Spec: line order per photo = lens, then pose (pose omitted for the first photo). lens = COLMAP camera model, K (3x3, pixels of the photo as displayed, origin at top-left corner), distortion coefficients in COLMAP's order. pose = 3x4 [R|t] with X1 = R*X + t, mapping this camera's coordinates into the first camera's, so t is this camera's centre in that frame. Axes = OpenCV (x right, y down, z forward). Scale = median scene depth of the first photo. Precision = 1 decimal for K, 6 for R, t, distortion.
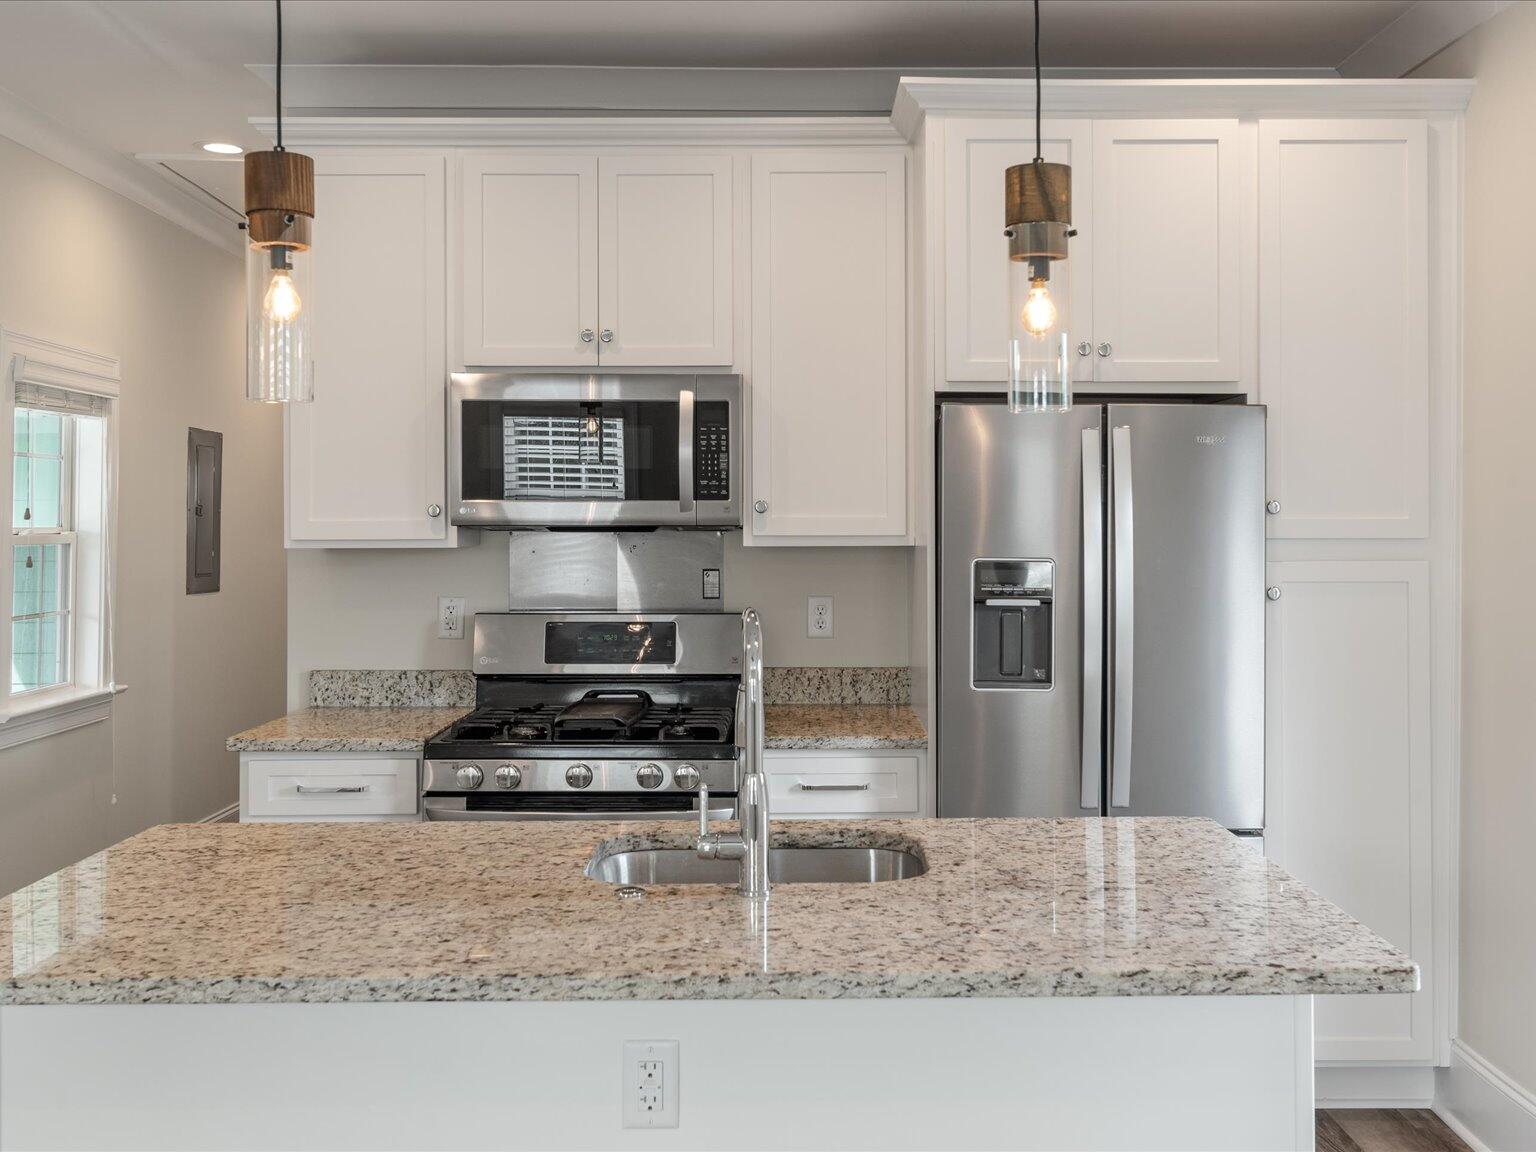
lens RADIAL K [[1361.6, 0, 779.7], [0, 1361.6, 509.3], [0, 0, 1]] dist [0.005275, -0.013062]
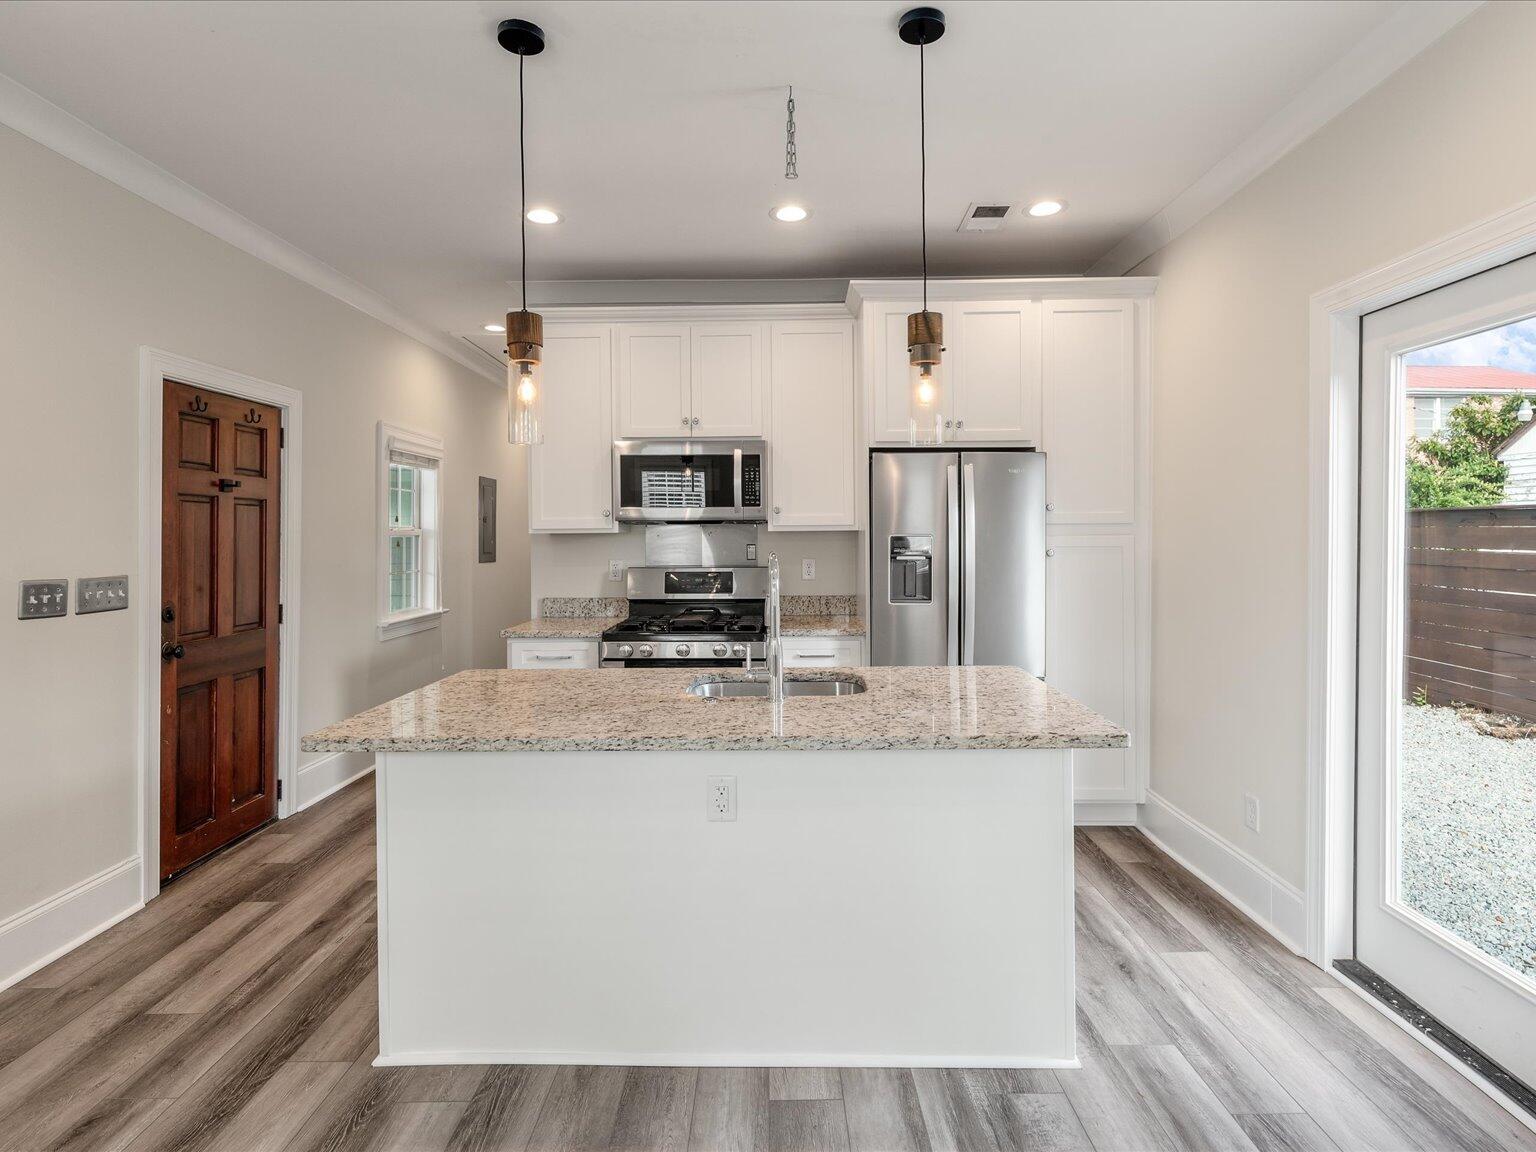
lens RADIAL K [[715.5, 0, 767.1], [0, 715.5, 533.5], [0, 0, 1]] dist [-0.001712, -0.000438]
pose [[0.999614, -0.004975, -0.027345, -0.001117], [0.005354, 0.999890, 0.013801, 0.019633], [0.027273, -0.013942, 0.999531, 0.002295]]
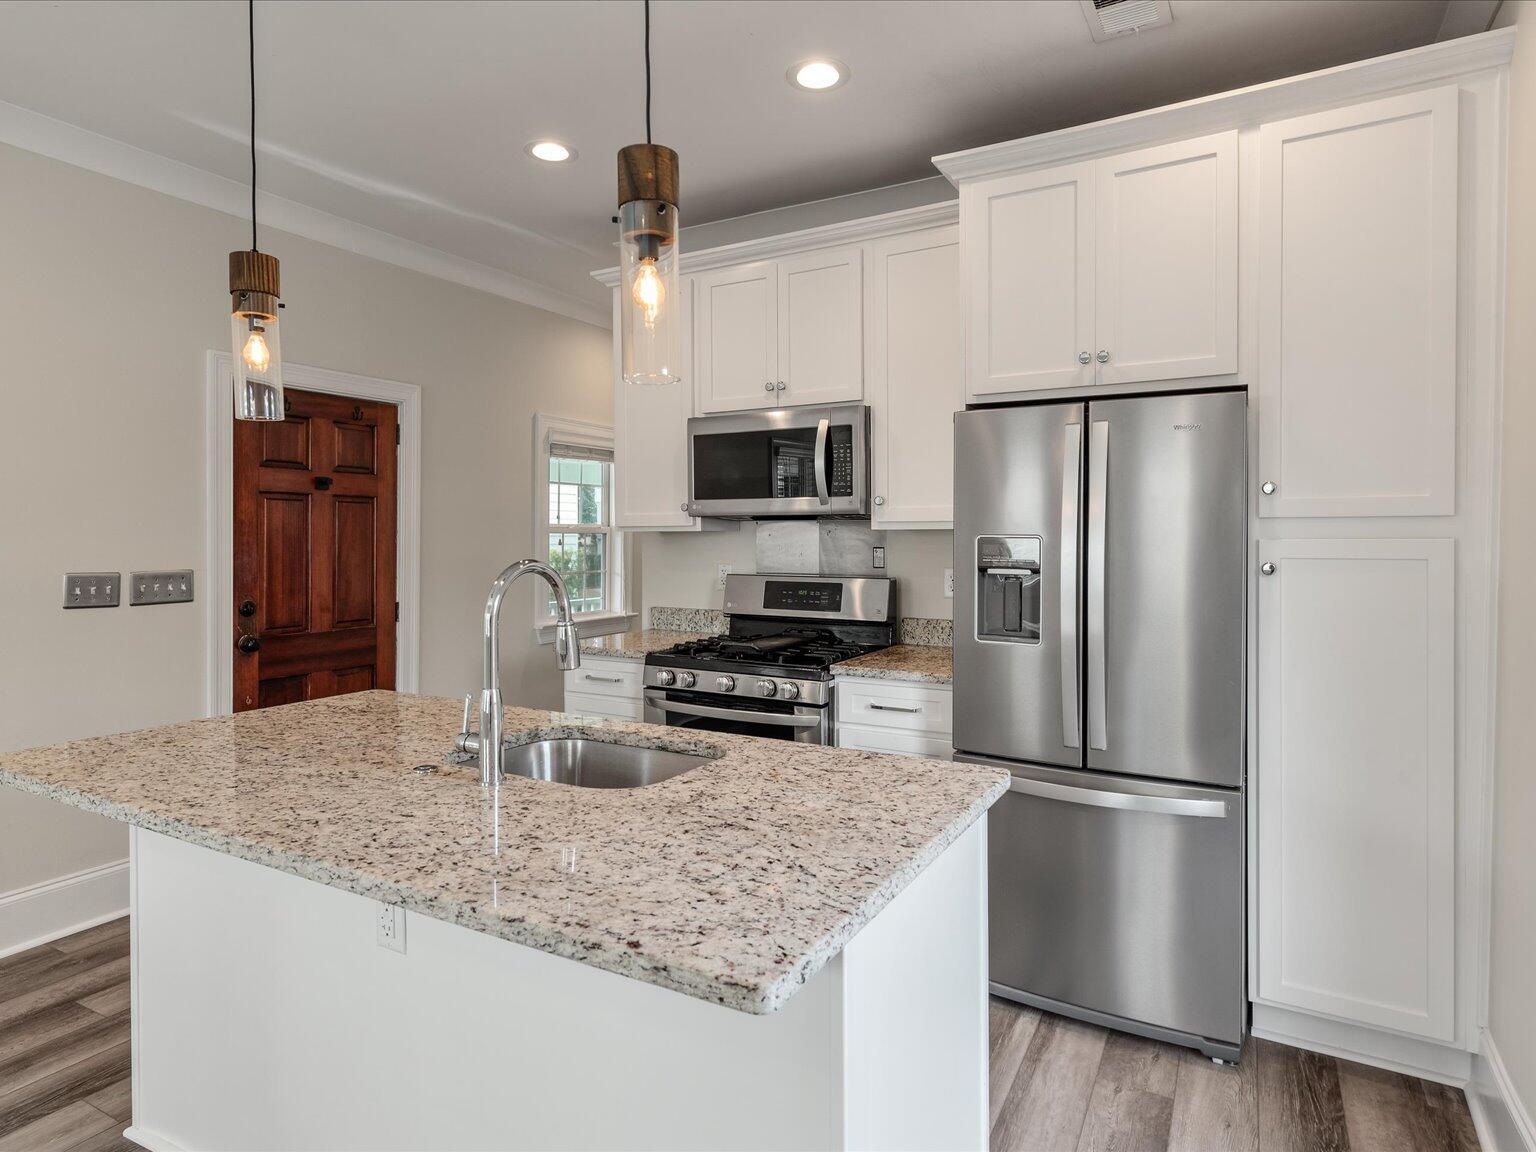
lens RADIAL K [[812.9, 0, 778.2], [0, 812.9, 541.2], [0, 0, 1]] dist [0.005799, -0.002206]
pose [[0.886150, 0.003917, -0.463383, 0.322171], [0.007111, 0.999732, 0.022050, 0.023563], [0.463345, -0.022834, 0.885884, 0.258537]]
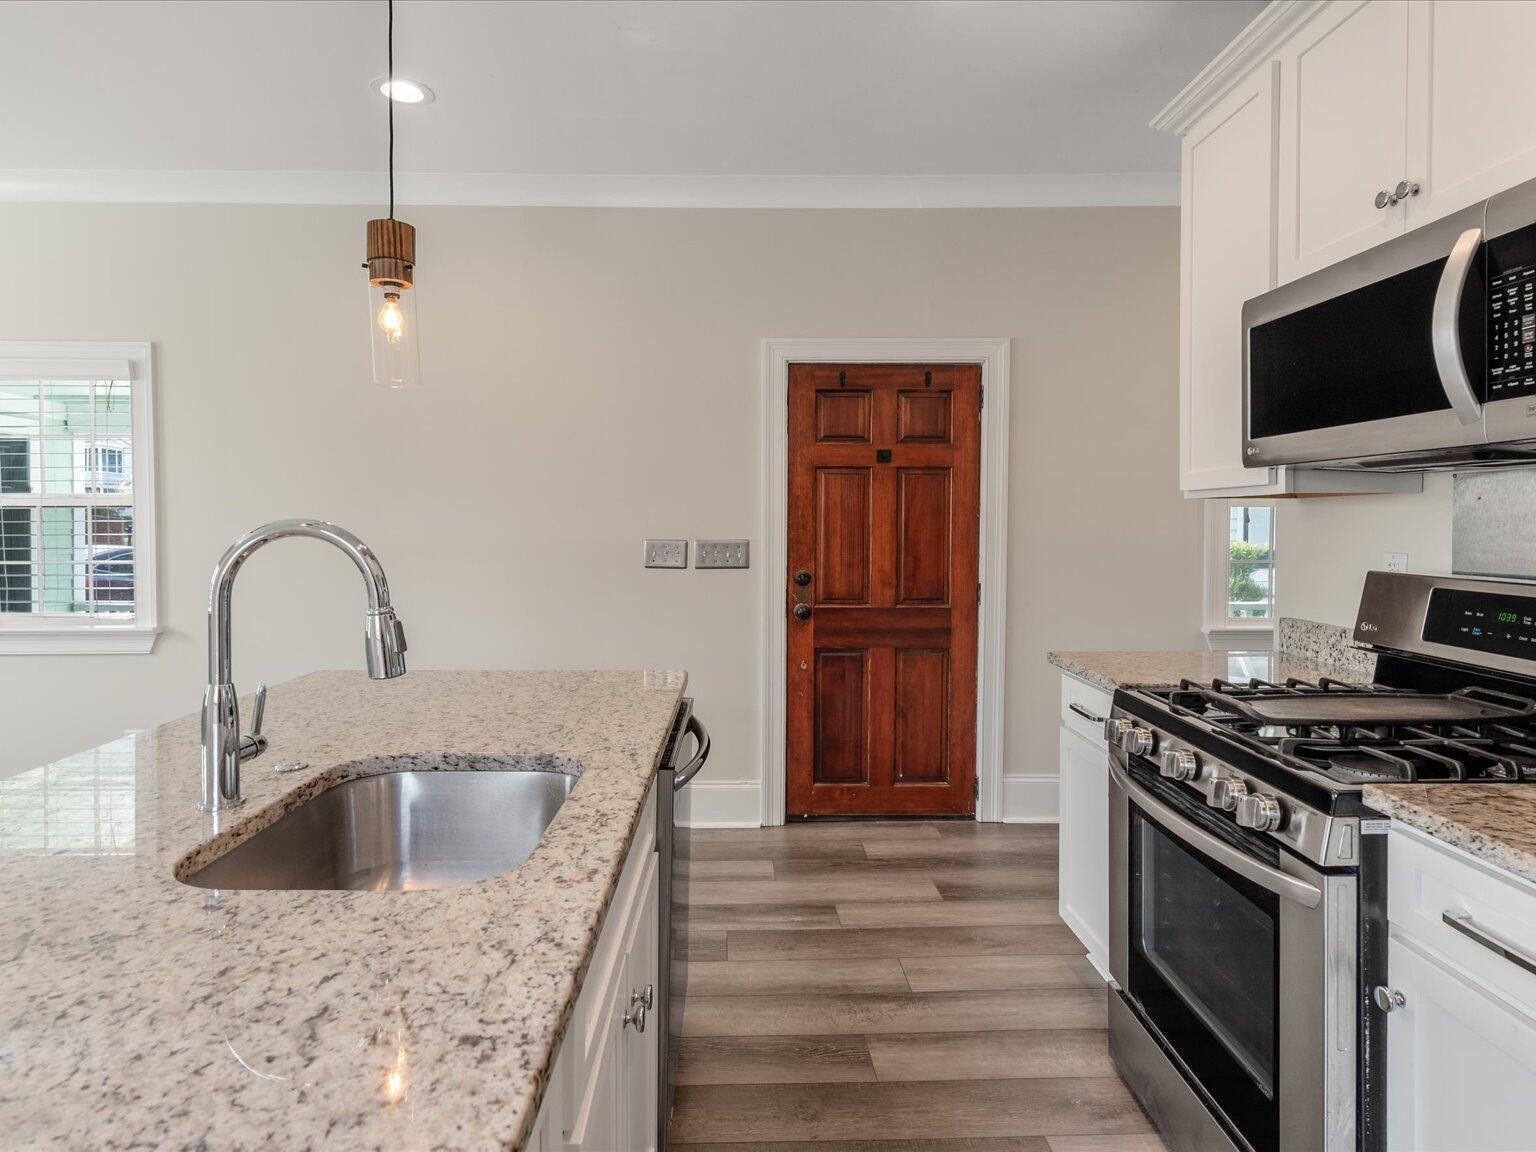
lens RADIAL K [[812.9, 0, 762.5], [0, 812.9, 533.4], [0, 0, 1]] dist [0.005799, -0.002206]
pose [[0.060439, 0.017739, -0.998014, 0.331058], [0.019760, 0.999625, 0.018964, 0.044980], [0.997976, -0.020867, 0.060066, 0.742642]]
